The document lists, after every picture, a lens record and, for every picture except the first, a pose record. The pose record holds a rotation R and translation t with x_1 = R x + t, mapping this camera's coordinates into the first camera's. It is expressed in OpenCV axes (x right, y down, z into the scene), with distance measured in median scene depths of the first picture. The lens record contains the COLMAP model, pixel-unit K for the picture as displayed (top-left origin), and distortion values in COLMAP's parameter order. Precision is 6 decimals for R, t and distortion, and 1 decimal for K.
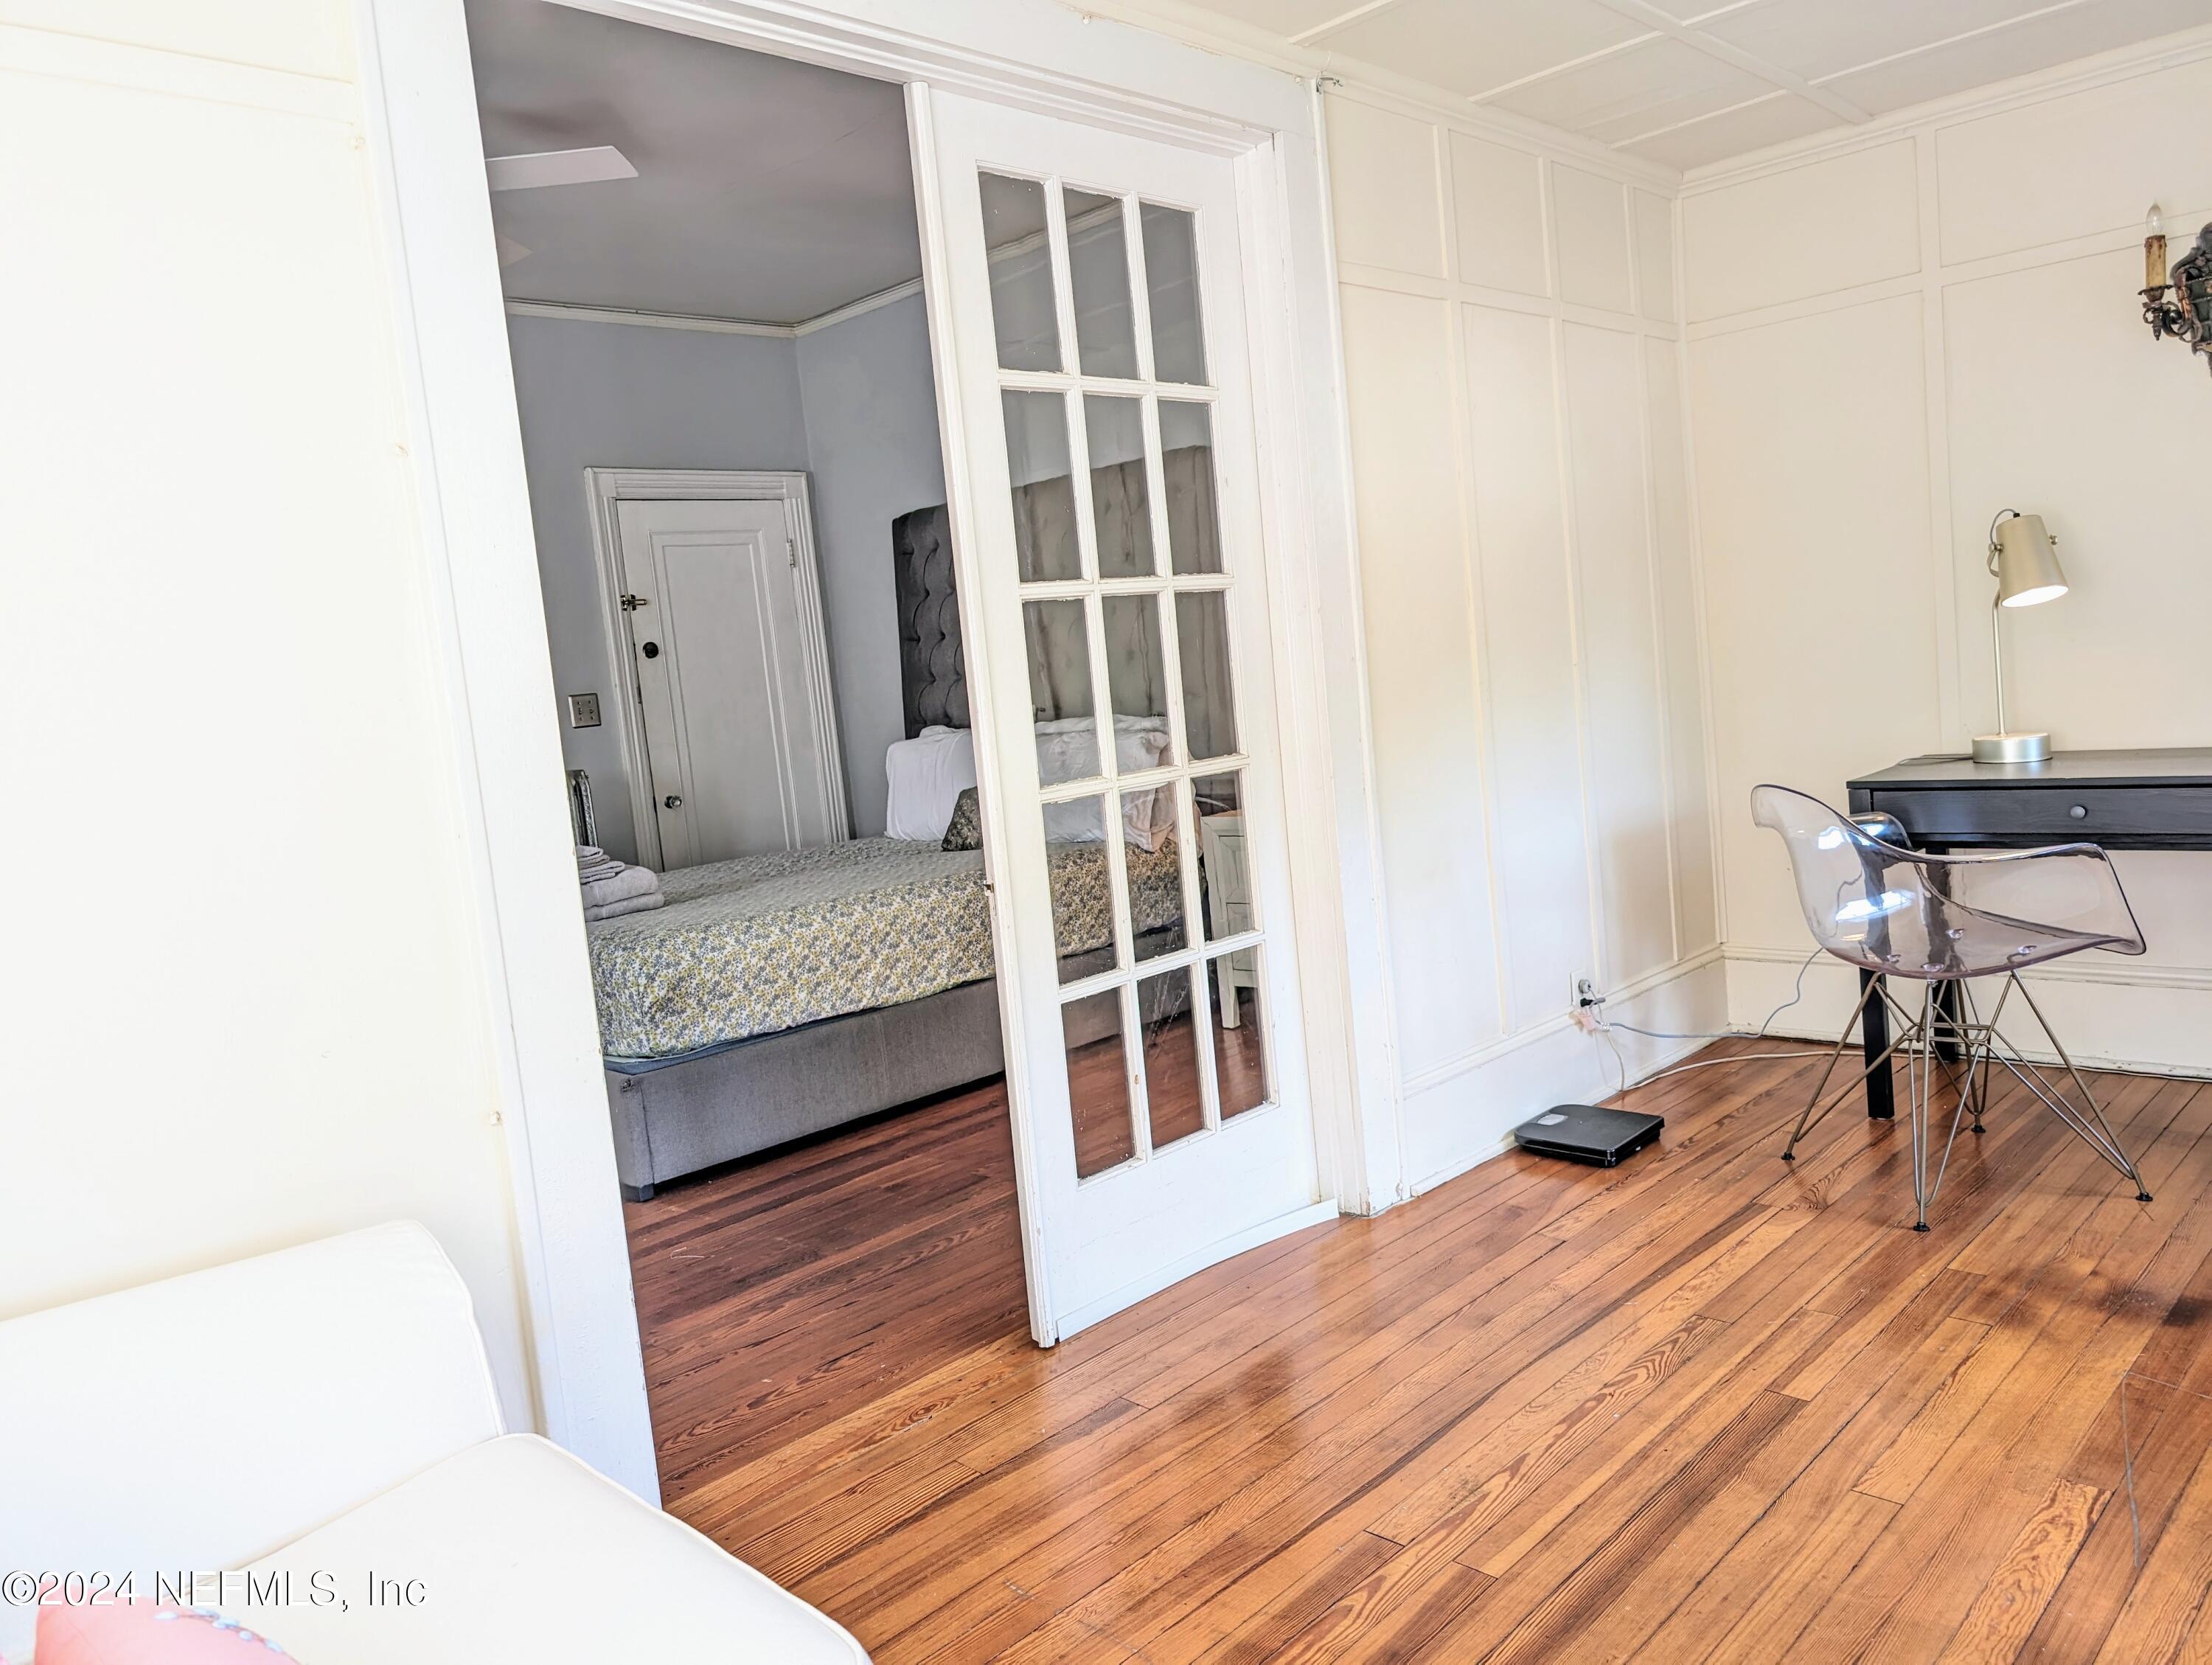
lens RADIAL K [[1577.8, 0, 1104.6], [0, 1577.8, 834.2], [0, 0, 1]] dist [0.011595, -0.007866]
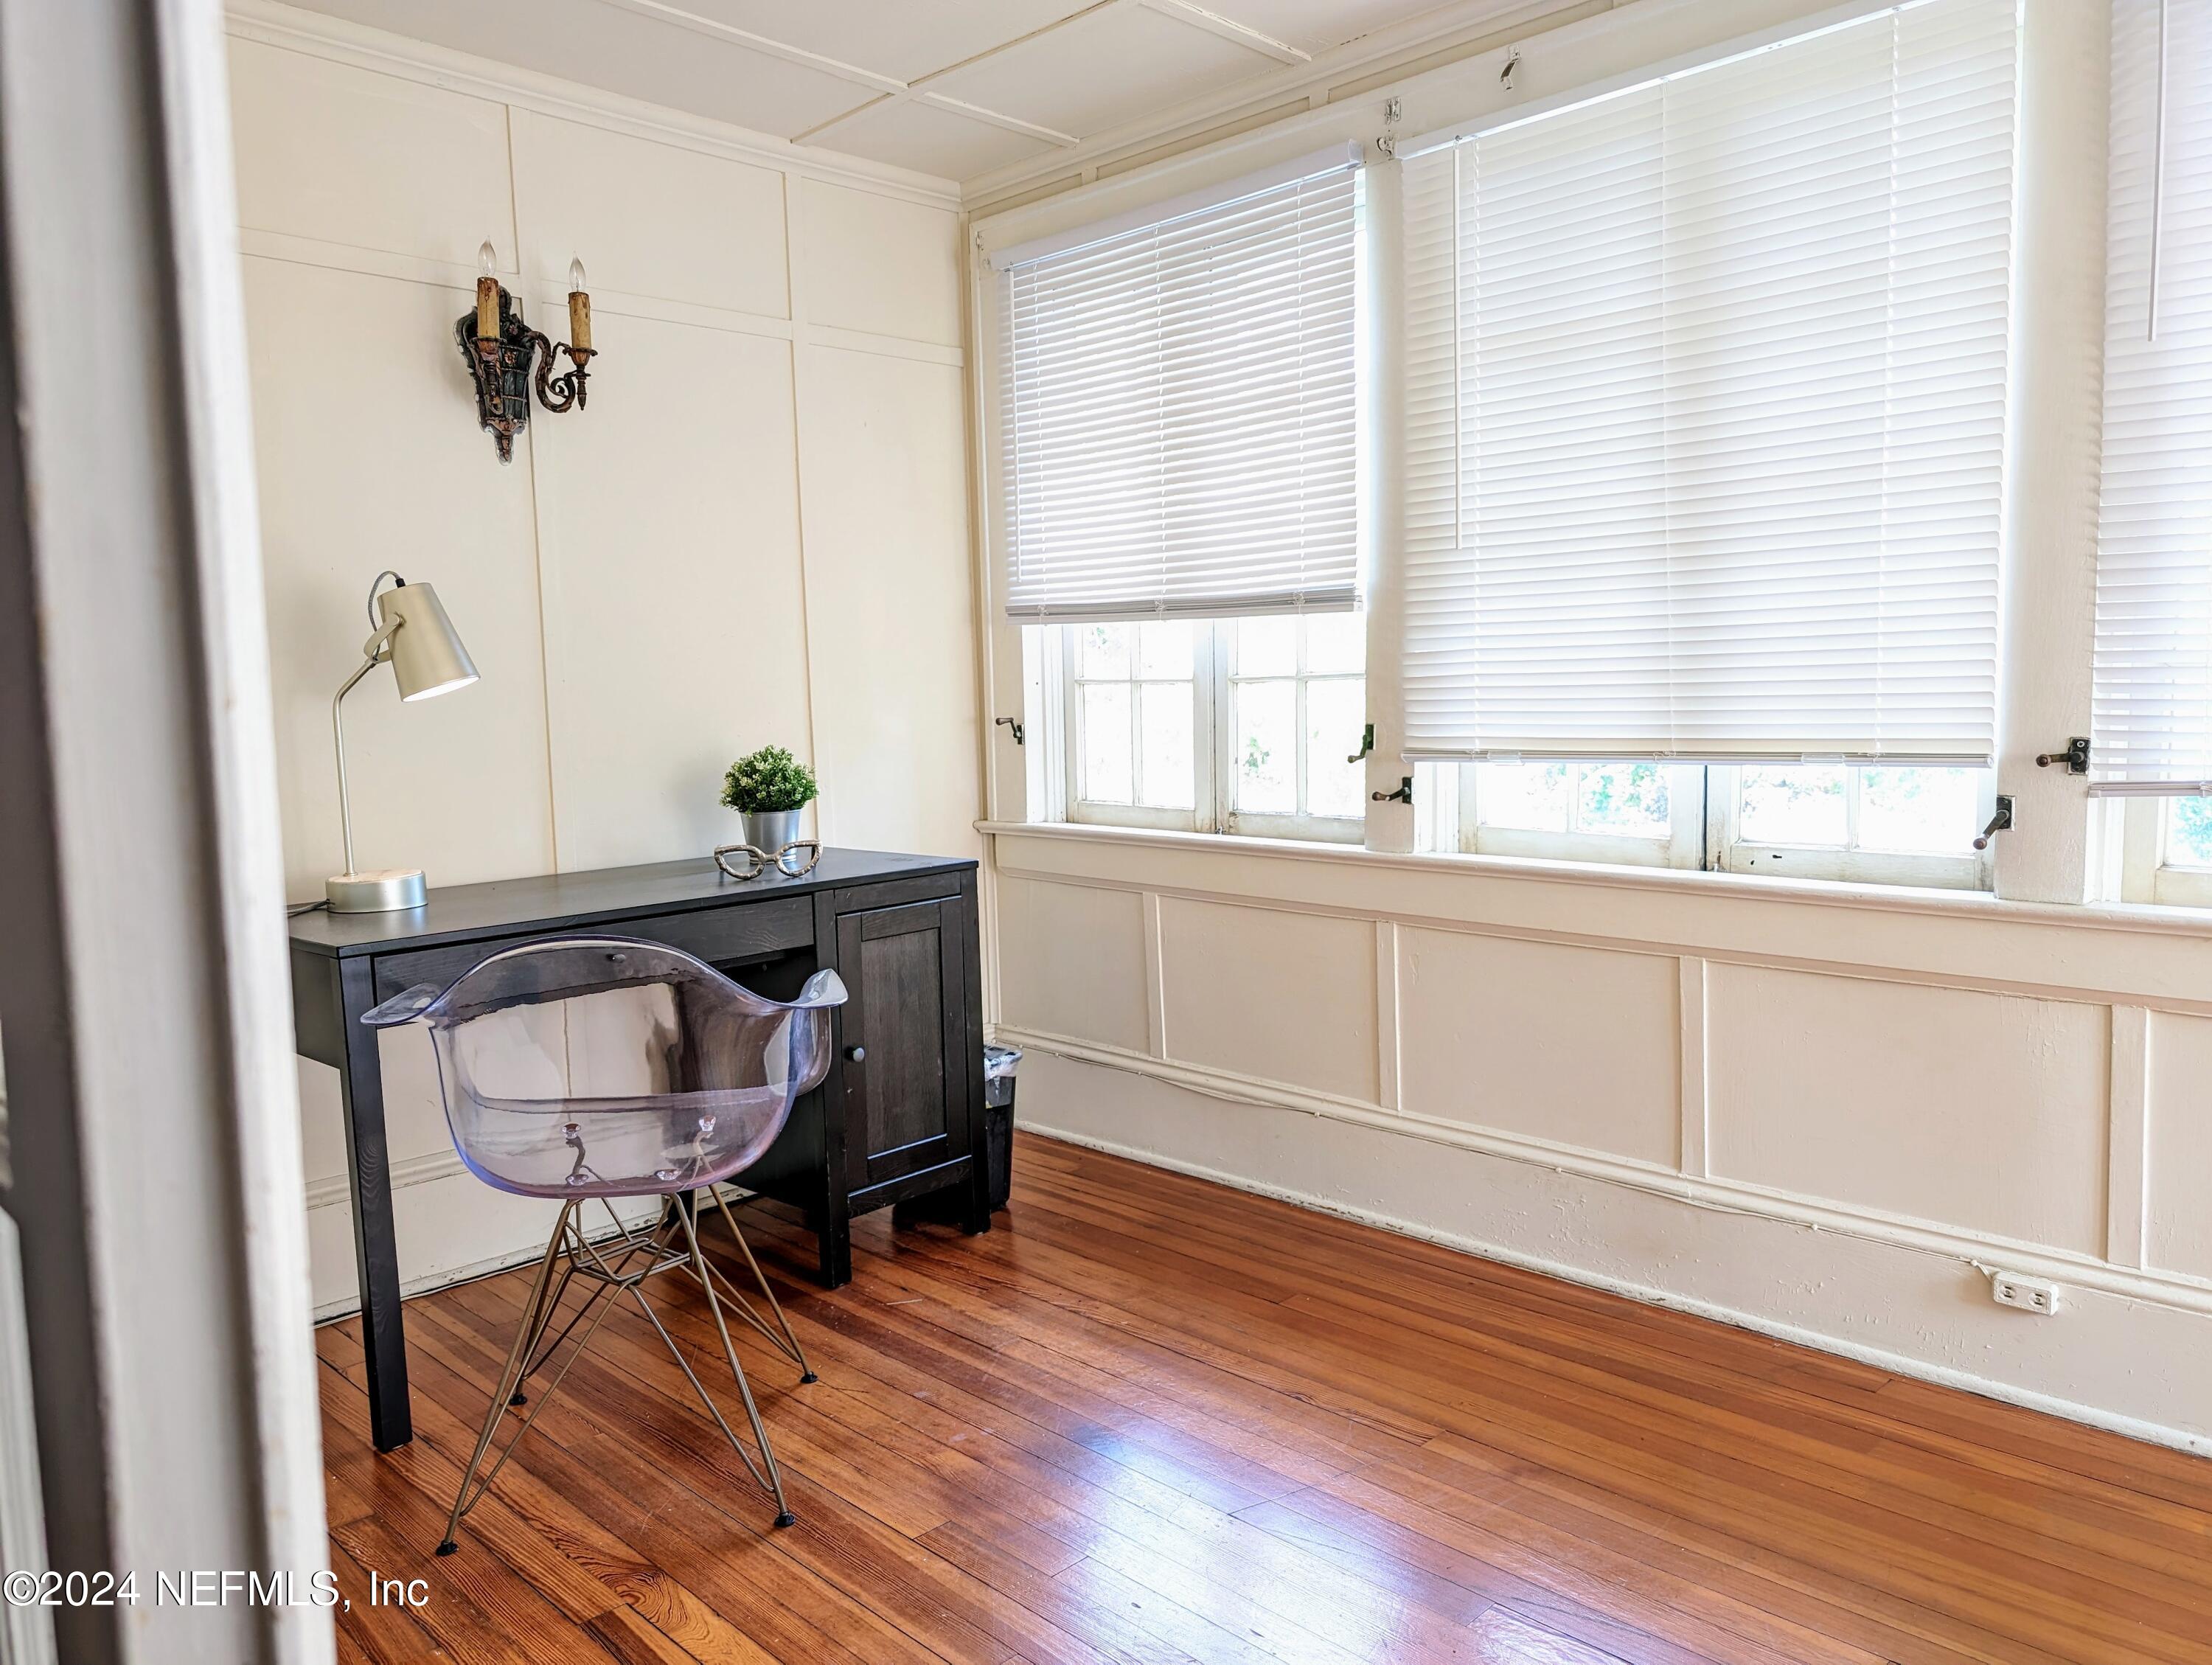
lens RADIAL K [[1577.8, 0, 1102.9], [0, 1577.8, 829.7], [0, 0, 1]] dist [0.011595, -0.007866]
pose [[0.007334, 0.000841, 0.999973, -0.192602], [0.123947, 0.992287, -0.001743, -0.044498], [-0.992262, 0.123956, 0.007173, 0.716384]]
